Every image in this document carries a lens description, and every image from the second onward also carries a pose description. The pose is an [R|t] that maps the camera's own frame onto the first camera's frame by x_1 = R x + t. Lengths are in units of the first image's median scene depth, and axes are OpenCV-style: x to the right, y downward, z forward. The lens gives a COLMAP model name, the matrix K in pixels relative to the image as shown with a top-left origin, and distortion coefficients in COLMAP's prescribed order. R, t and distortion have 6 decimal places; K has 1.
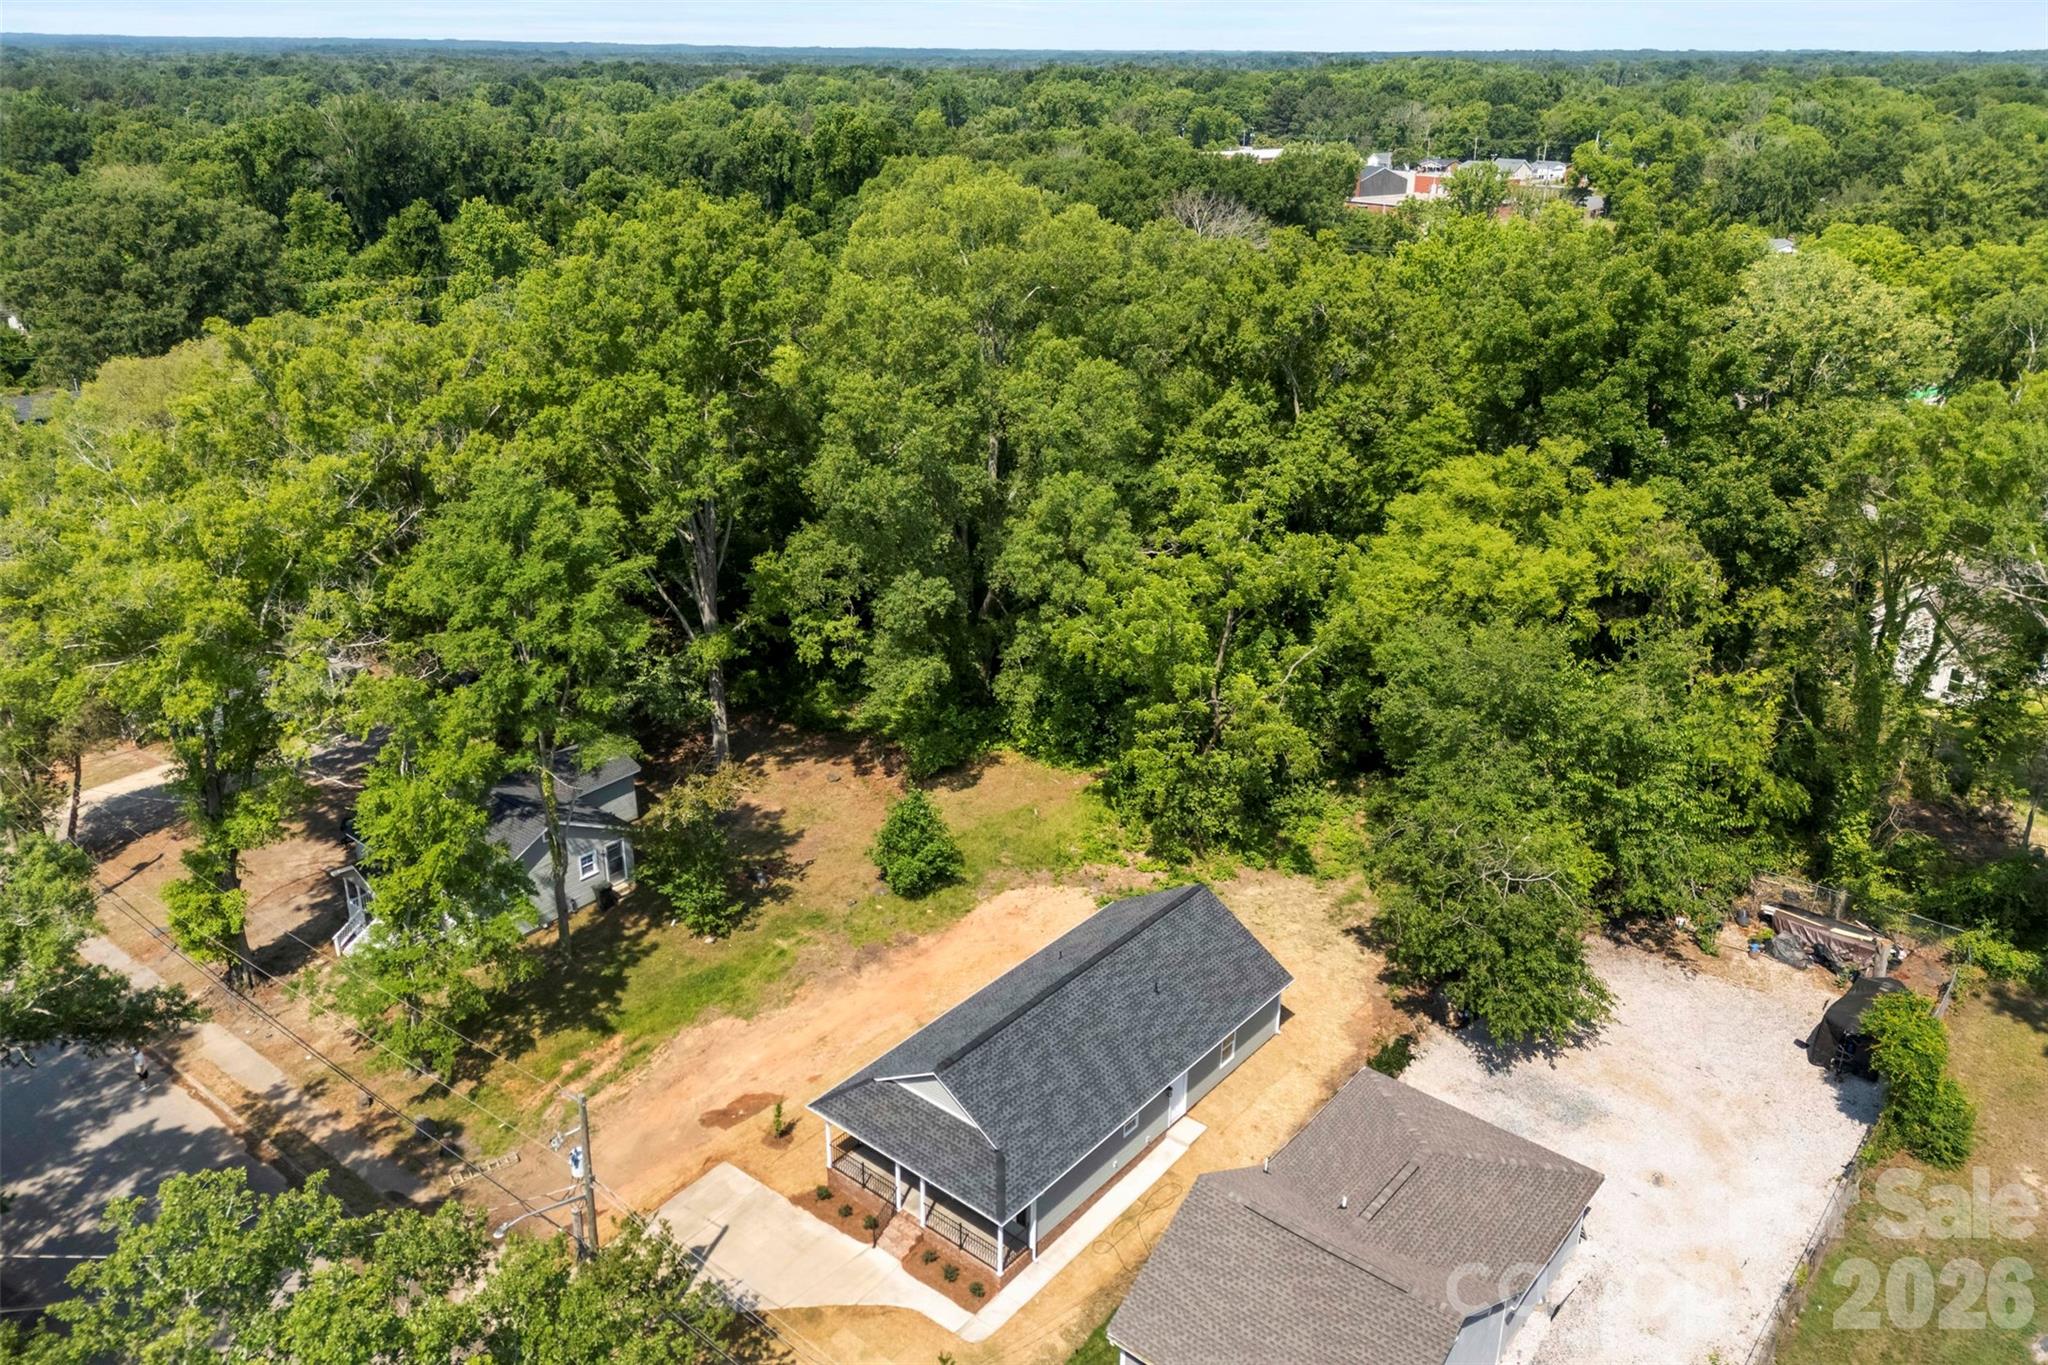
lens RADIAL K [[1513.7, 0, 1029.9], [0, 1513.7, 687.3], [0, 0, 1]] dist [0.098041, -0.103668]
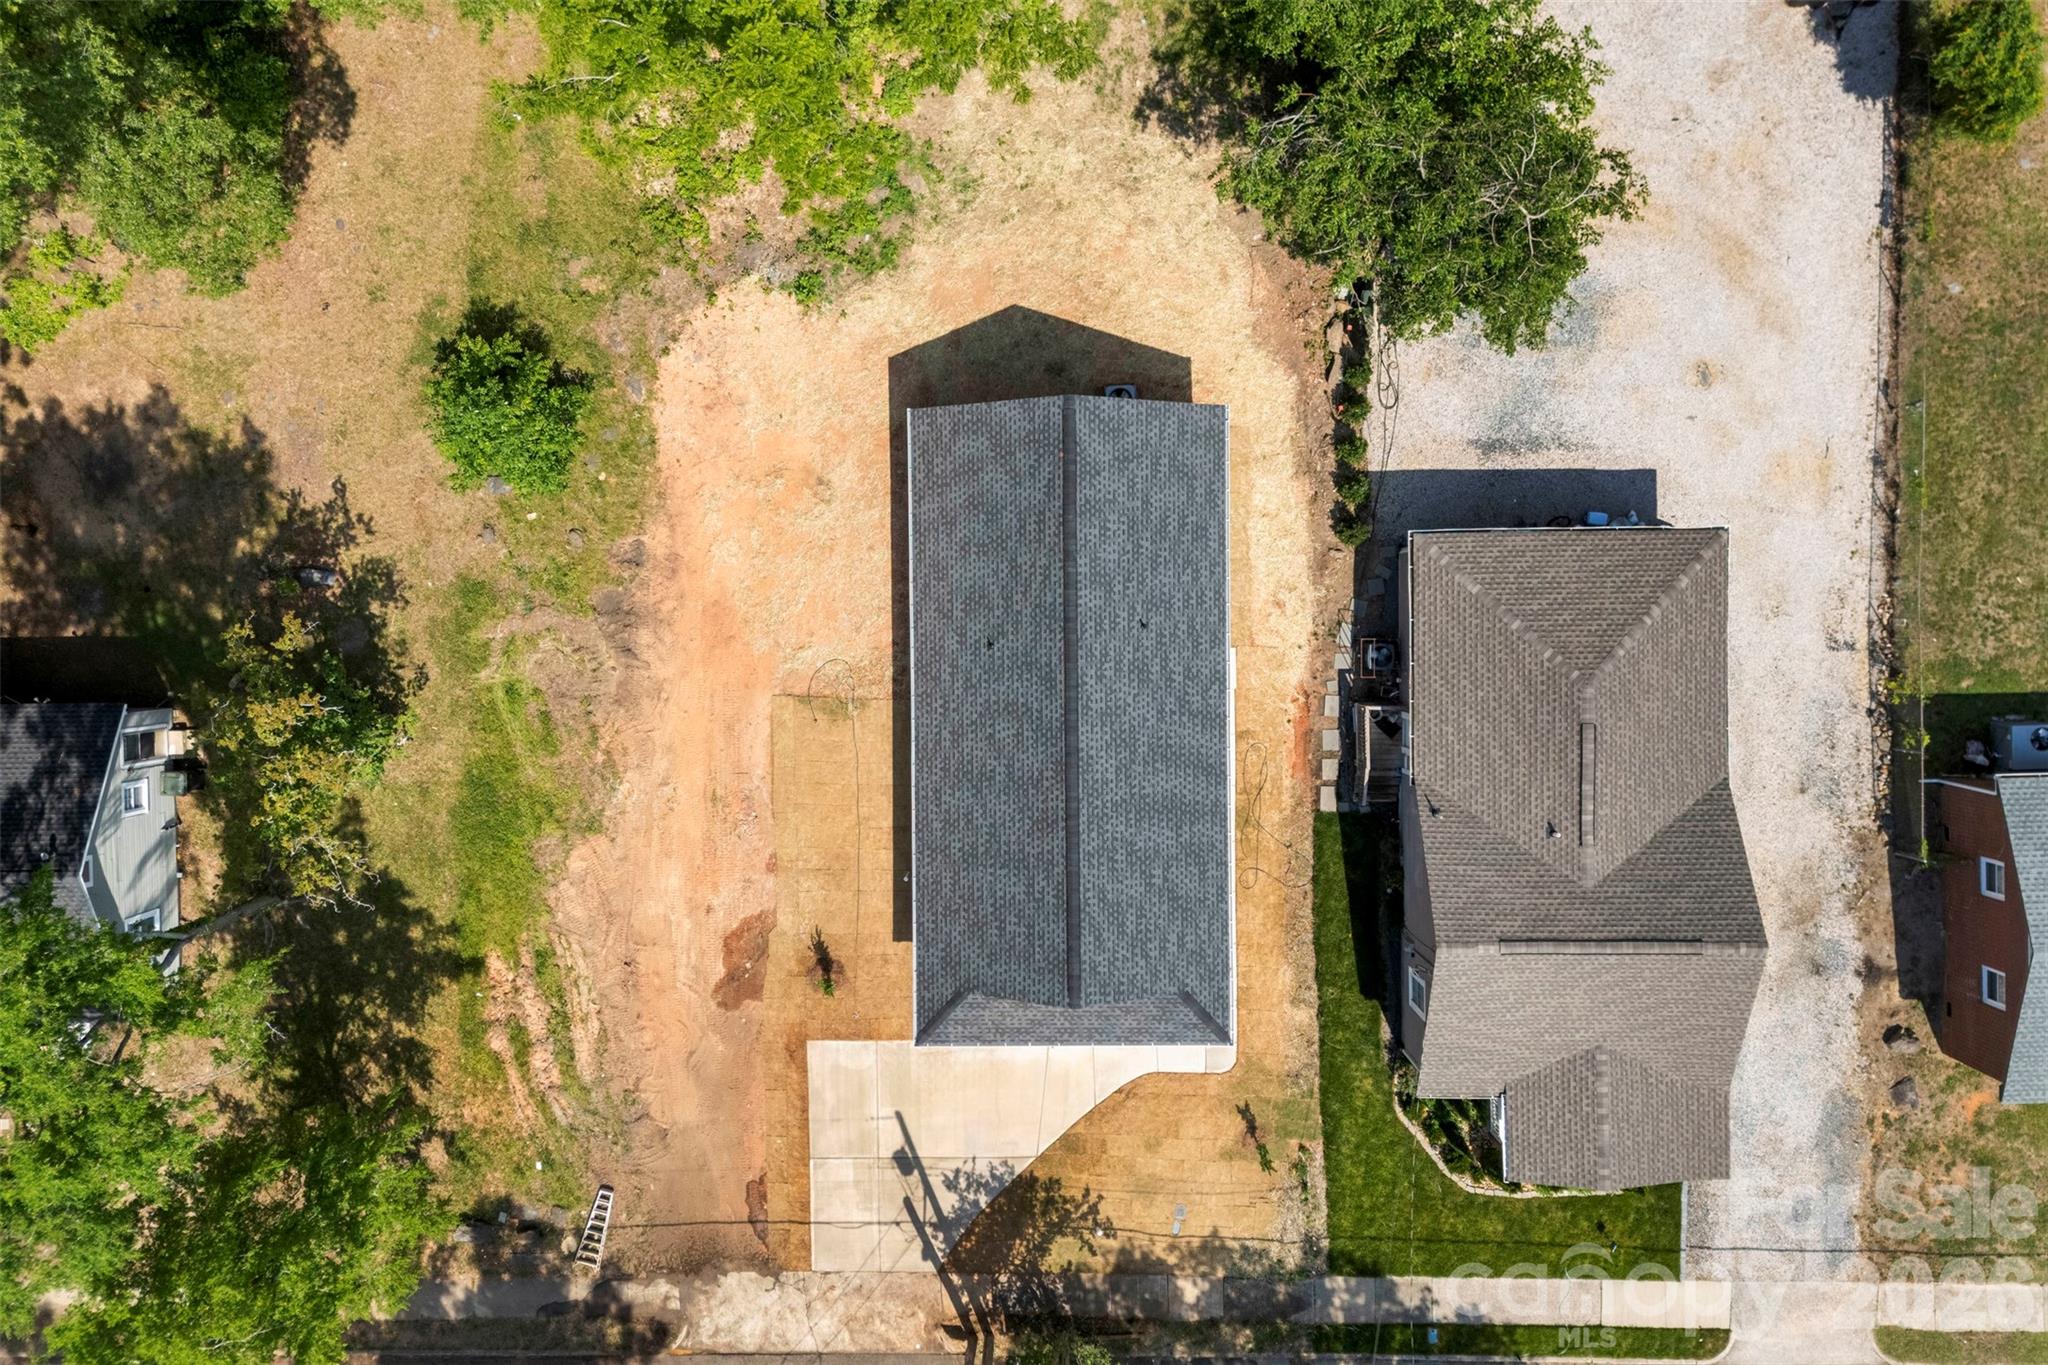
lens RADIAL K [[1531.2, 0, 1025.7], [0, 1531.2, 643.6], [0, 0, 1]] dist [0.099535, -0.116370]
pose [[0.765759, -0.642060, -0.037040, 0.054339], [0.267112, 0.265126, 0.926477, -0.429000], [-0.585034, -0.719352, 0.374524, 0.660958]]
